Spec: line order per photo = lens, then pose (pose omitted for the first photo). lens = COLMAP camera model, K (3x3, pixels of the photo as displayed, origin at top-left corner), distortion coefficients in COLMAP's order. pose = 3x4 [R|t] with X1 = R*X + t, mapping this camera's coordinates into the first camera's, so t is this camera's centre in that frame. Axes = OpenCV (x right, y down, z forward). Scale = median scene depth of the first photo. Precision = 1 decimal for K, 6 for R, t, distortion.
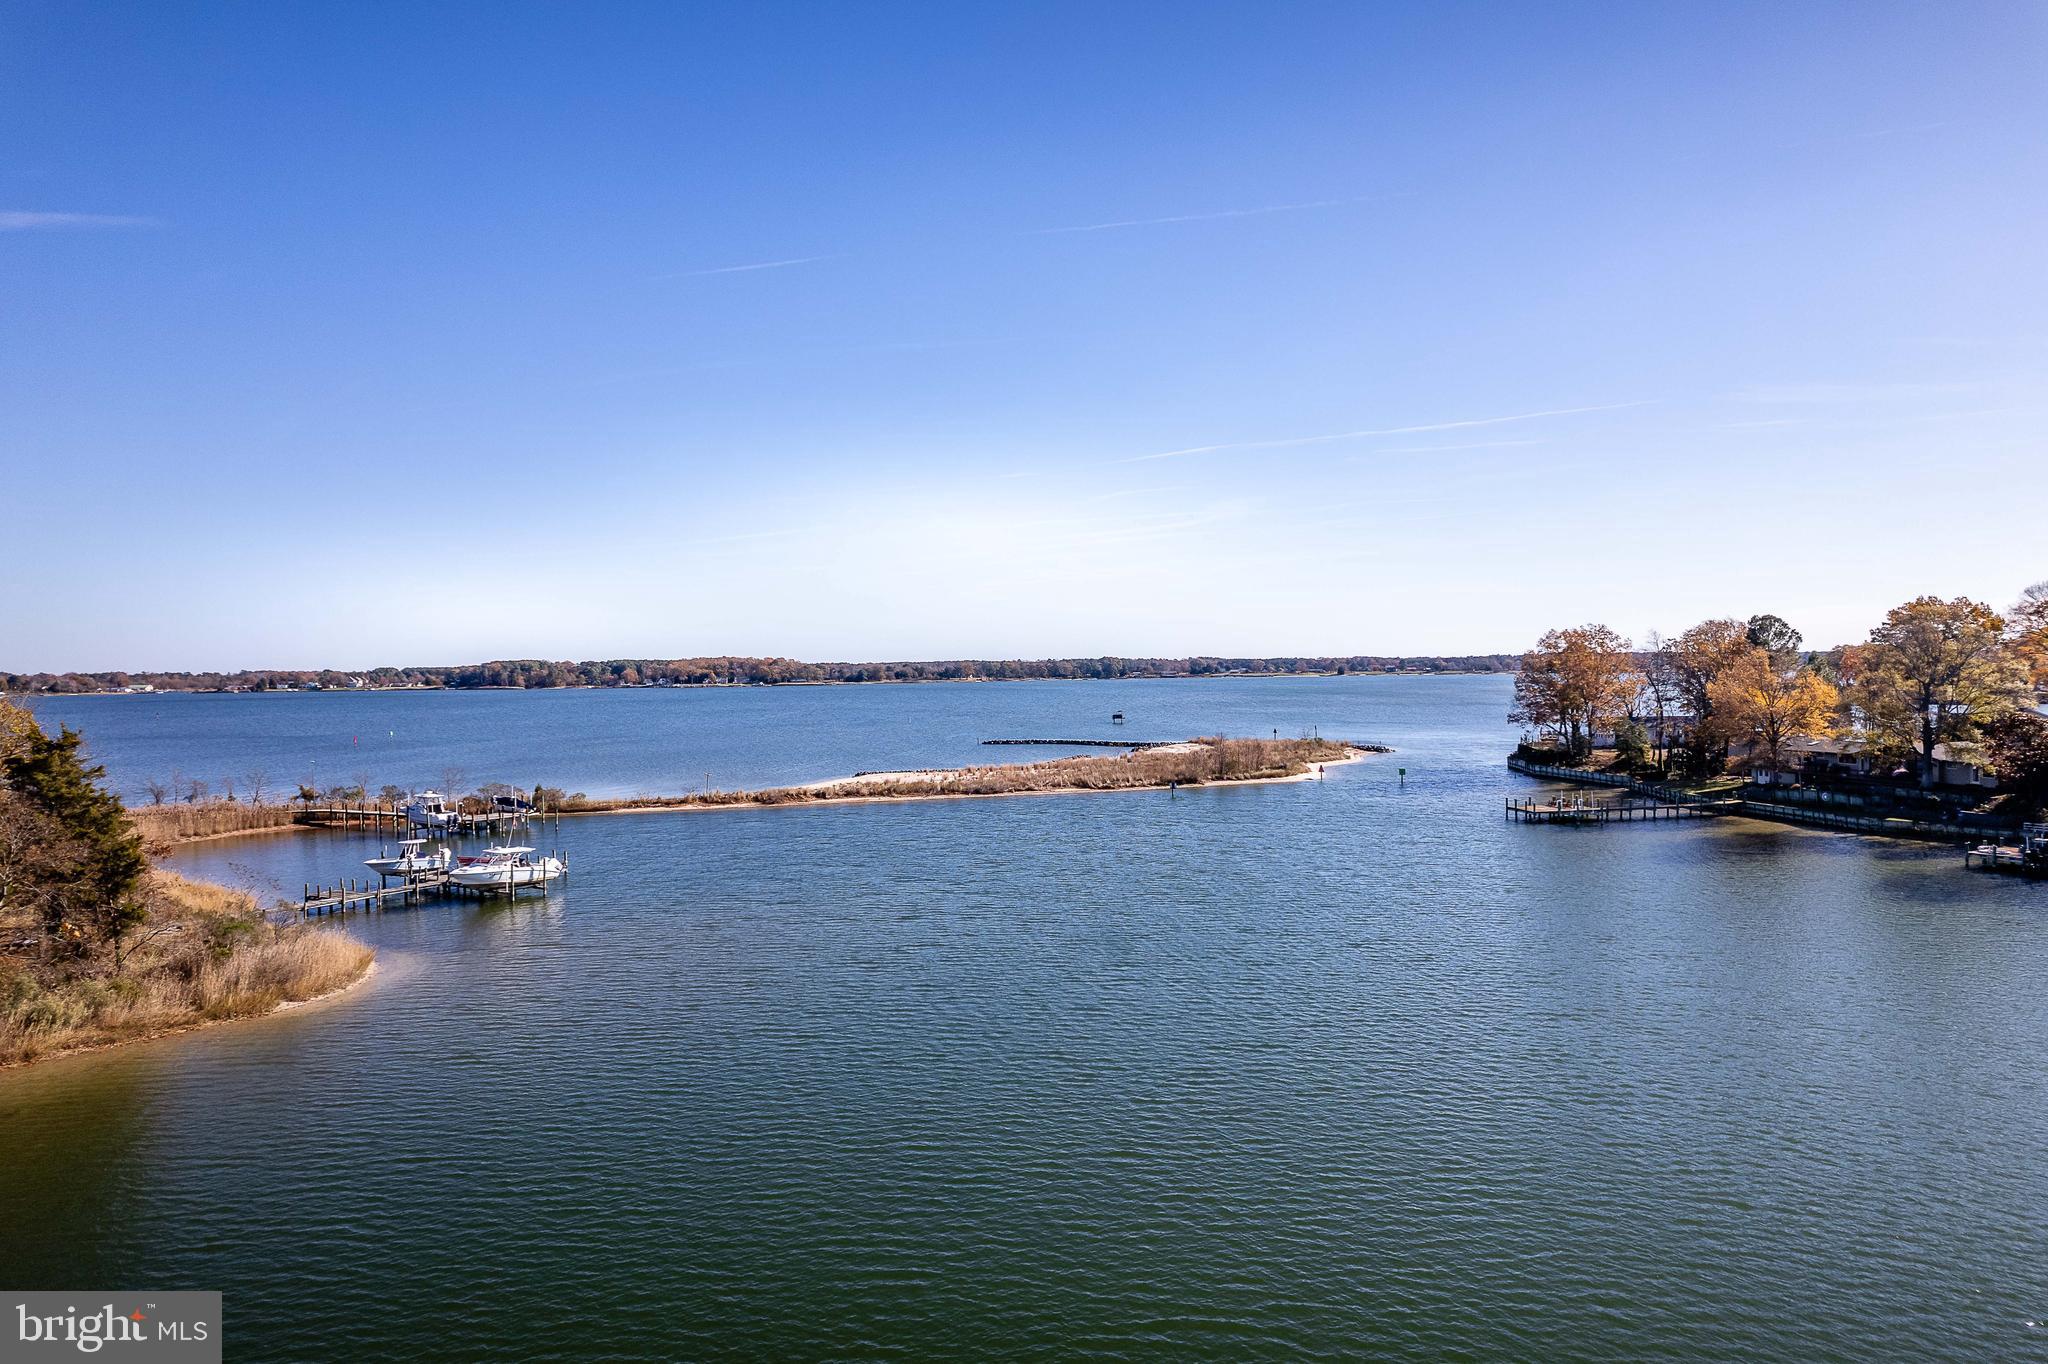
lens RADIAL K [[1315.4, 0, 1011.6], [0, 1315.4, 685.9], [0, 0, 1]] dist [-0.052061, 0.054175]
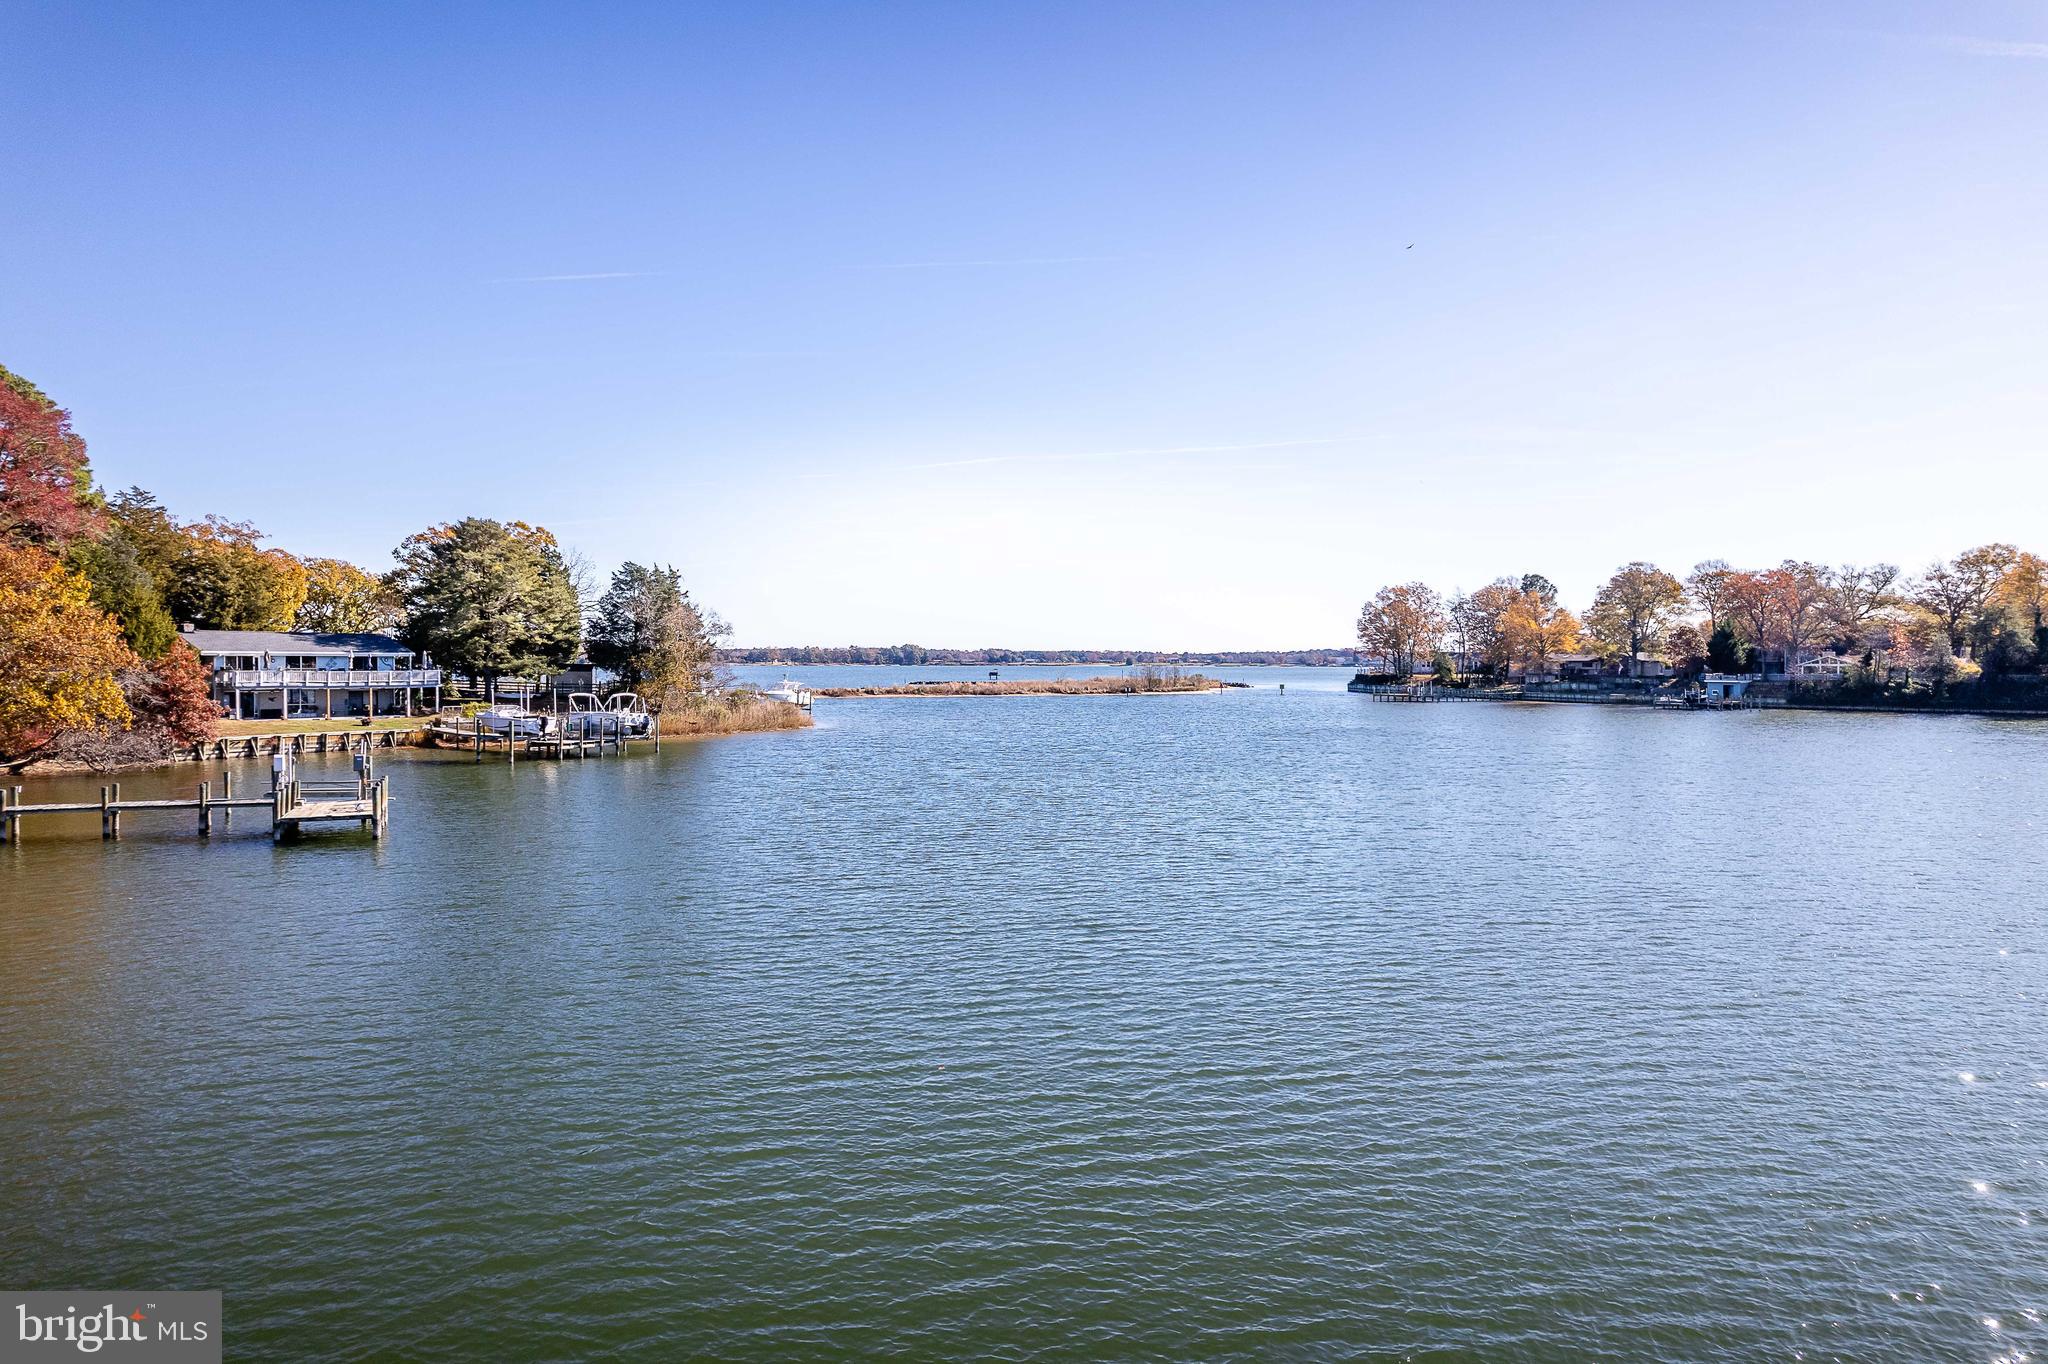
lens RADIAL K [[1315.4, 0, 1012.9], [0, 1315.4, 675.0], [0, 0, 1]] dist [-0.052061, 0.054175]
pose [[0.985547, 0.013650, 0.168849, -0.230855], [-0.012846, 0.999900, -0.005854, 0.072761], [-0.168912, 0.003601, 0.985625, -0.326764]]
